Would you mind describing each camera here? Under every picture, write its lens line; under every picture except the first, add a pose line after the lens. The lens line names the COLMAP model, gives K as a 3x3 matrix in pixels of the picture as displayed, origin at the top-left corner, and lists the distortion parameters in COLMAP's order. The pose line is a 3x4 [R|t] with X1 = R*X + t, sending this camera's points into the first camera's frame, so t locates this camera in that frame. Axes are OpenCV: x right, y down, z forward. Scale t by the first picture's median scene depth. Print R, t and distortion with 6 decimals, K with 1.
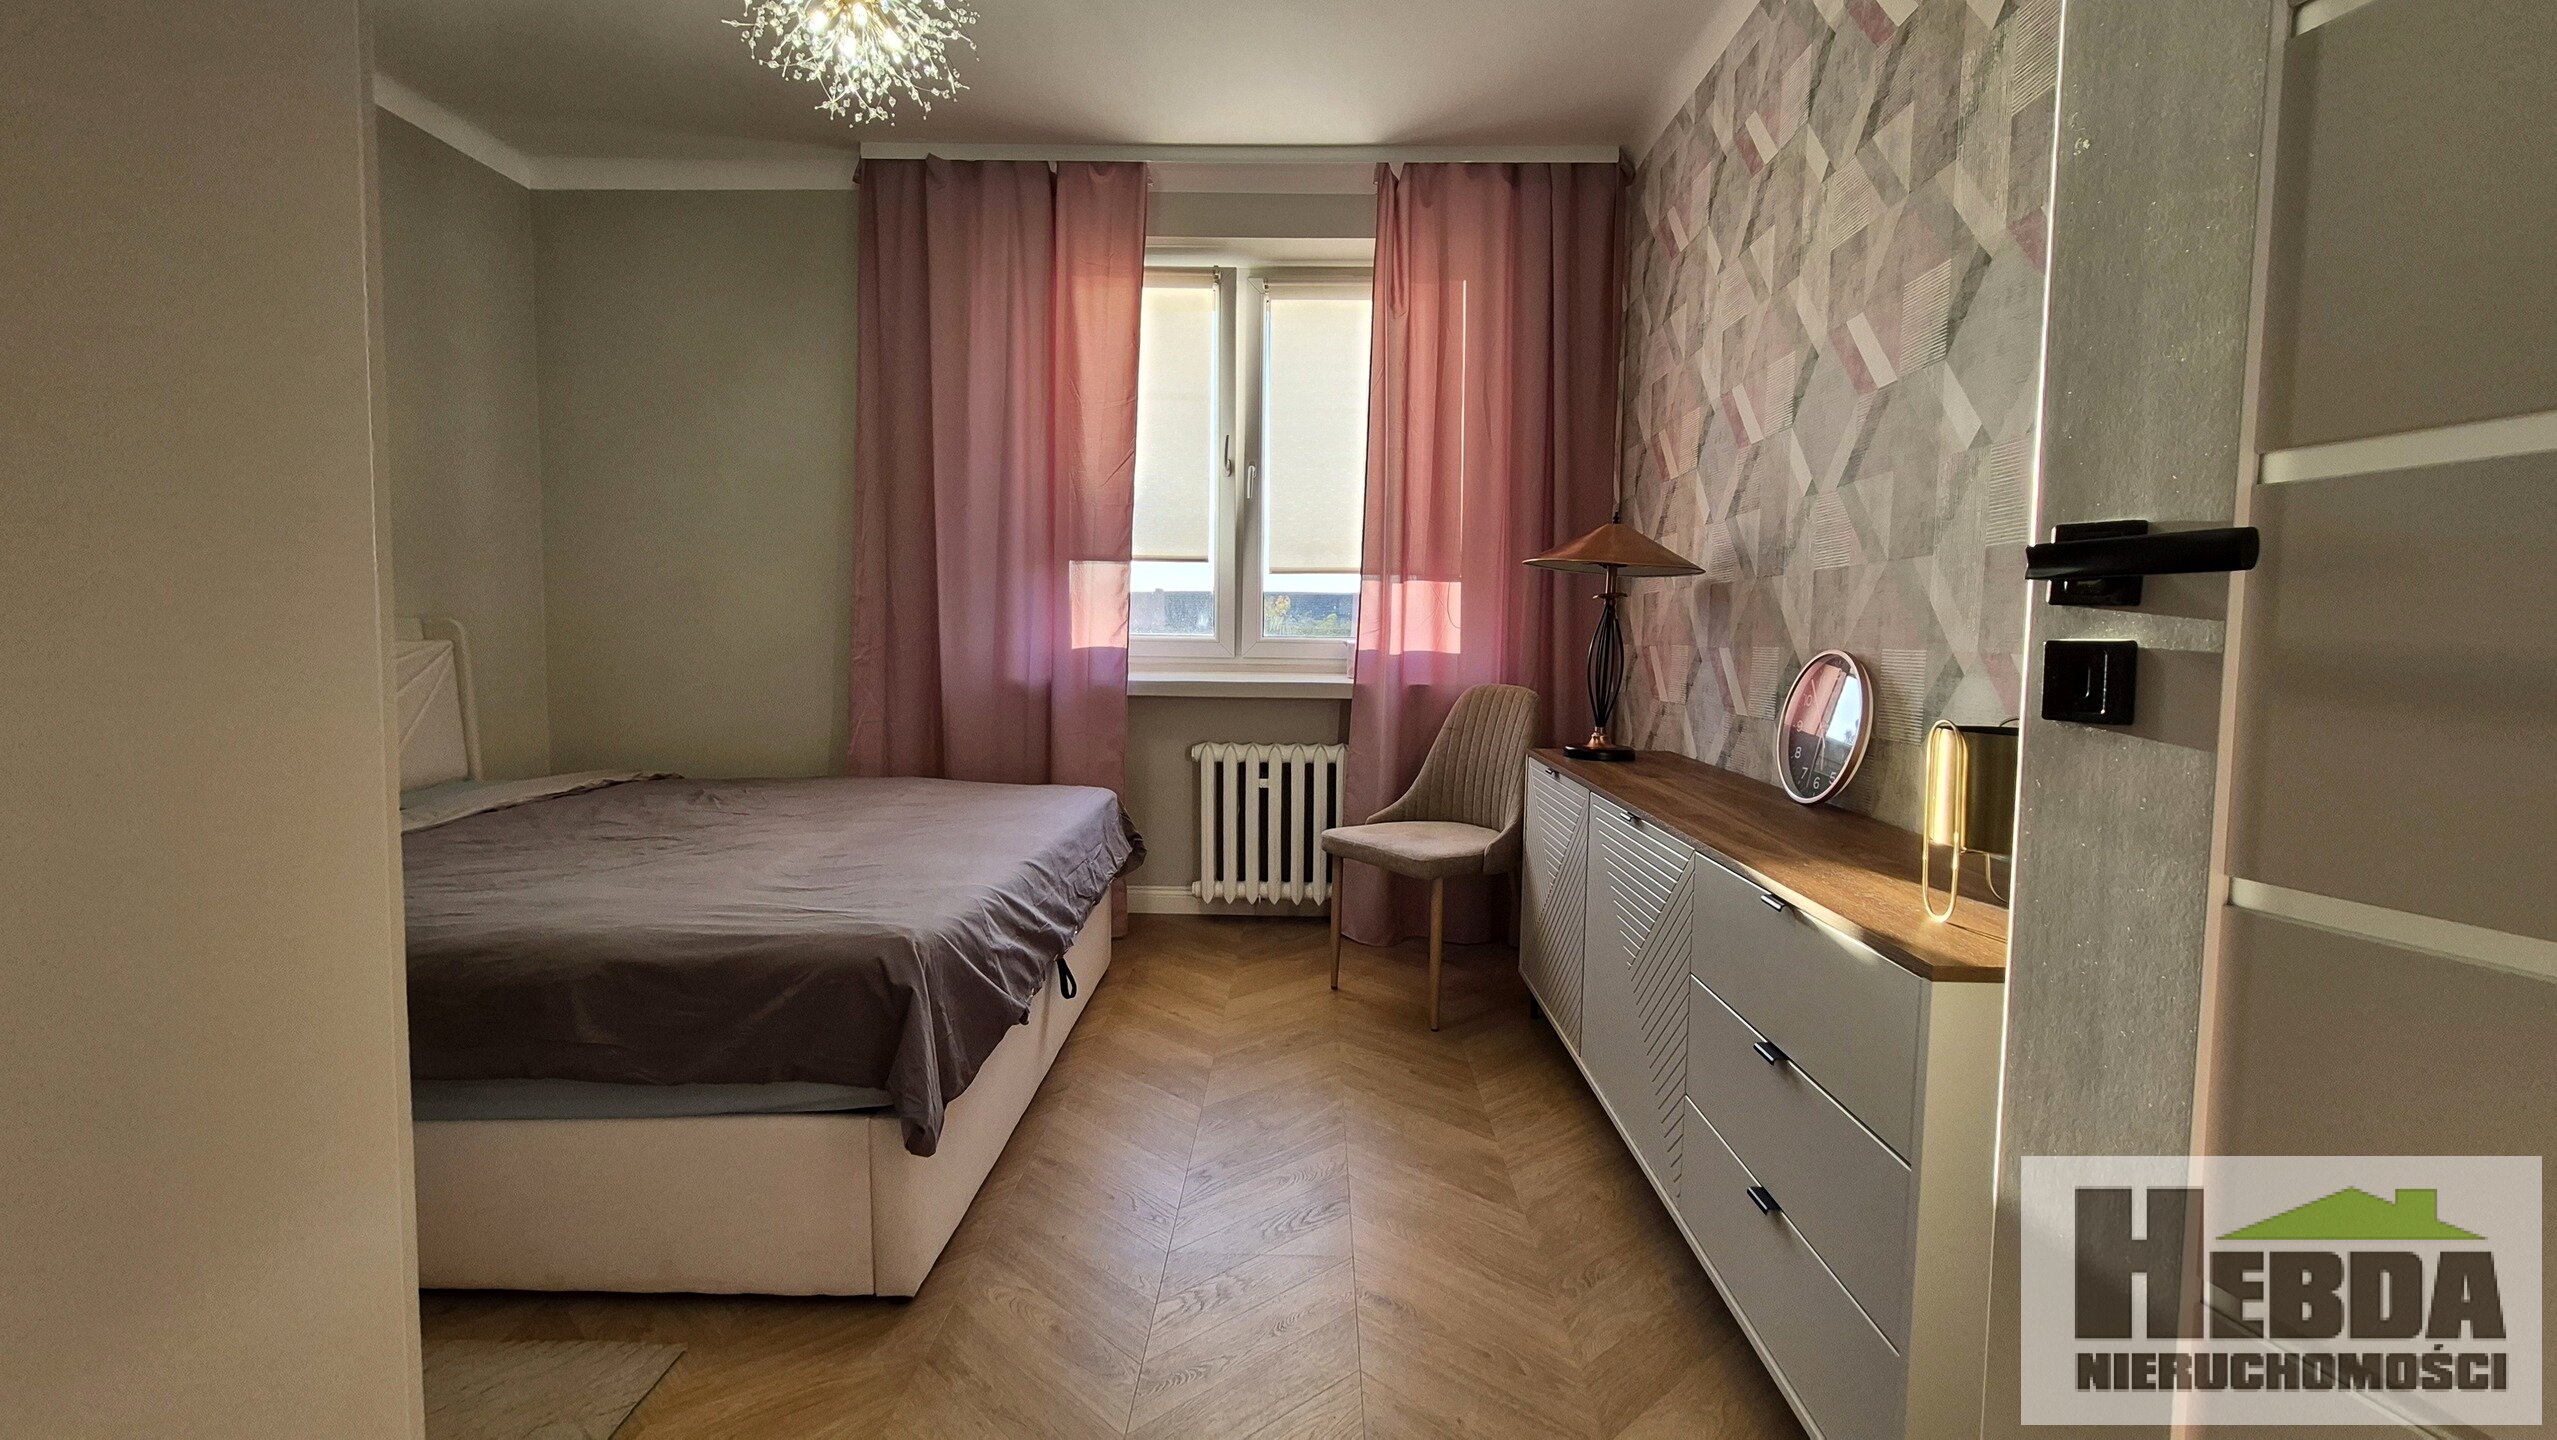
lens RADIAL K [[1019.1, 0, 1309.1], [0, 1019.1, 688.7], [0, 0, 1]] dist [0.000343, -0.001620]
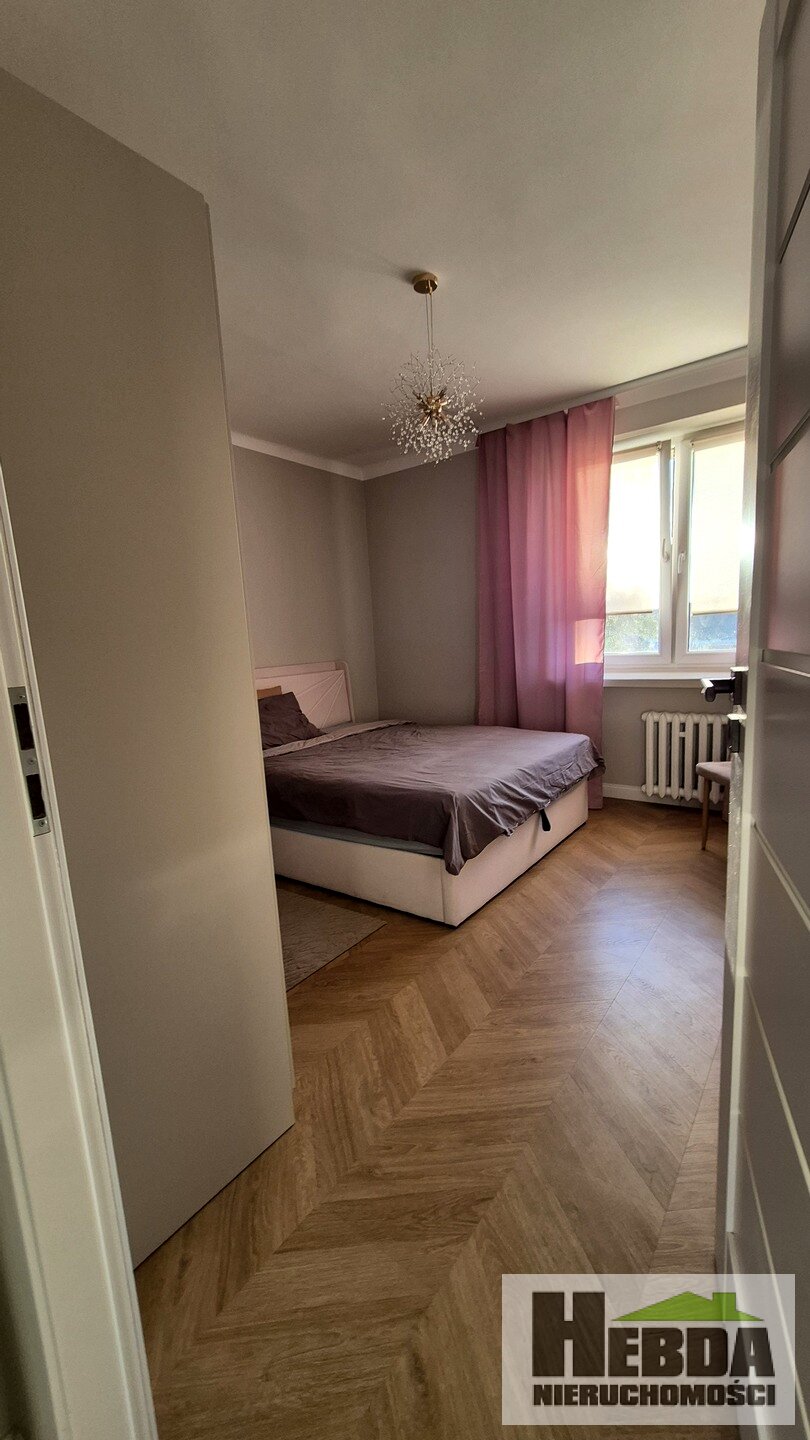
lens RADIAL K [[567.5, 0, 407.2], [0, 567.5, 735.8], [0, 0, 1]] dist [0.003759, -0.000024]
pose [[0.803762, 0.039625, -0.593630, 0.176025], [0.031305, 0.993581, 0.108709, -0.032234], [0.594126, -0.105960, 0.797362, -0.100179]]
